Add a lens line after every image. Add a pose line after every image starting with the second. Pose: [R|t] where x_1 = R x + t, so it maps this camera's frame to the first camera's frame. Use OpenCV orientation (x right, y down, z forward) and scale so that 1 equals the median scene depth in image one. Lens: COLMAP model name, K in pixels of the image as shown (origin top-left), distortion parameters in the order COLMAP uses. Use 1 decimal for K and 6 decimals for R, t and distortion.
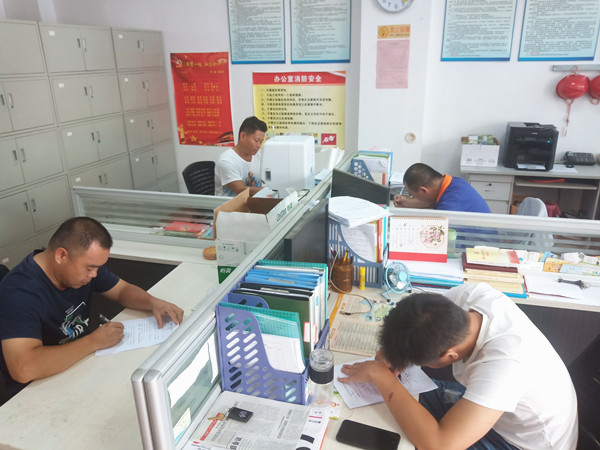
lens RADIAL K [[466.9, 0, 299.0], [0, 466.9, 227.0], [0, 0, 1]] dist [-0.041762, 0.002706]
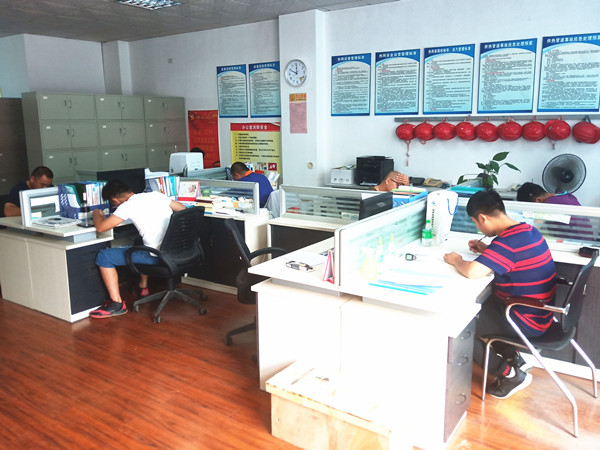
lens RADIAL K [[466.9, 0, 301.1], [0, 466.9, 223.1], [0, 0, 1]] dist [-0.041762, 0.002706]
pose [[0.962898, 0.067151, -0.261379, 0.592533], [-0.100192, 0.988277, -0.115197, 0.163152], [0.250579, 0.137111, 0.958337, -0.411062]]
